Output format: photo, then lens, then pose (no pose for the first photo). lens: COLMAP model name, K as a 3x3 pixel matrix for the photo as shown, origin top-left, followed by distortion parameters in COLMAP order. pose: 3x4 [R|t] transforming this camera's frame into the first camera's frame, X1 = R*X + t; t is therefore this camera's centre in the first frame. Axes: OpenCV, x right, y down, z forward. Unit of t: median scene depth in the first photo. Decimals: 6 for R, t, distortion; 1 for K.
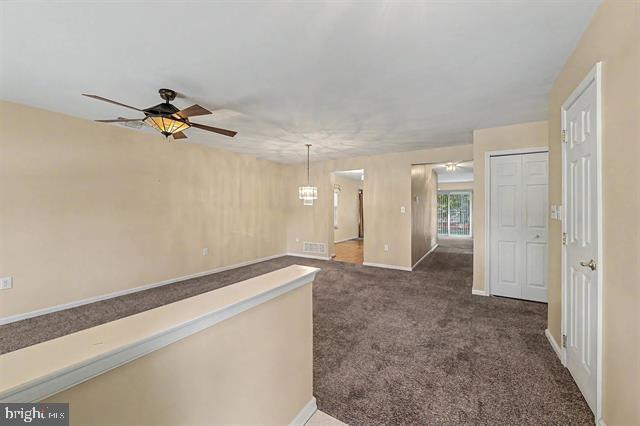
lens RADIAL K [[252.2, 0, 322.0], [0, 252.2, 209.4], [0, 0, 1]] dist [-0.009977, 0.000808]
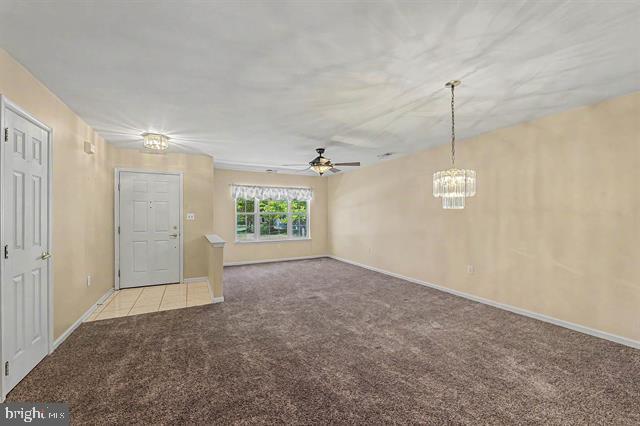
lens RADIAL K [[252.2, 0, 311.1], [0, 252.2, 215.6], [0, 0, 1]] dist [-0.009977, 0.000808]
pose [[-0.537364, 0.004889, -0.843337, 0.486051], [-0.002149, 0.999972, 0.007166, -0.008872], [0.843348, 0.005664, -0.537338, 1.019719]]
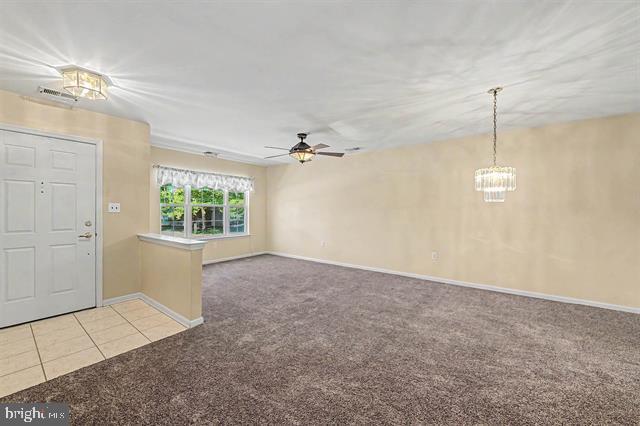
lens RADIAL K [[252.2, 0, 315.4], [0, 252.2, 211.5], [0, 0, 1]] dist [-0.009977, 0.000808]
pose [[-0.116386, 0.008064, -0.993171, 0.513061], [-0.012418, 0.999877, 0.009573, 0.001170], [0.993126, 0.013447, -0.116271, 0.679364]]
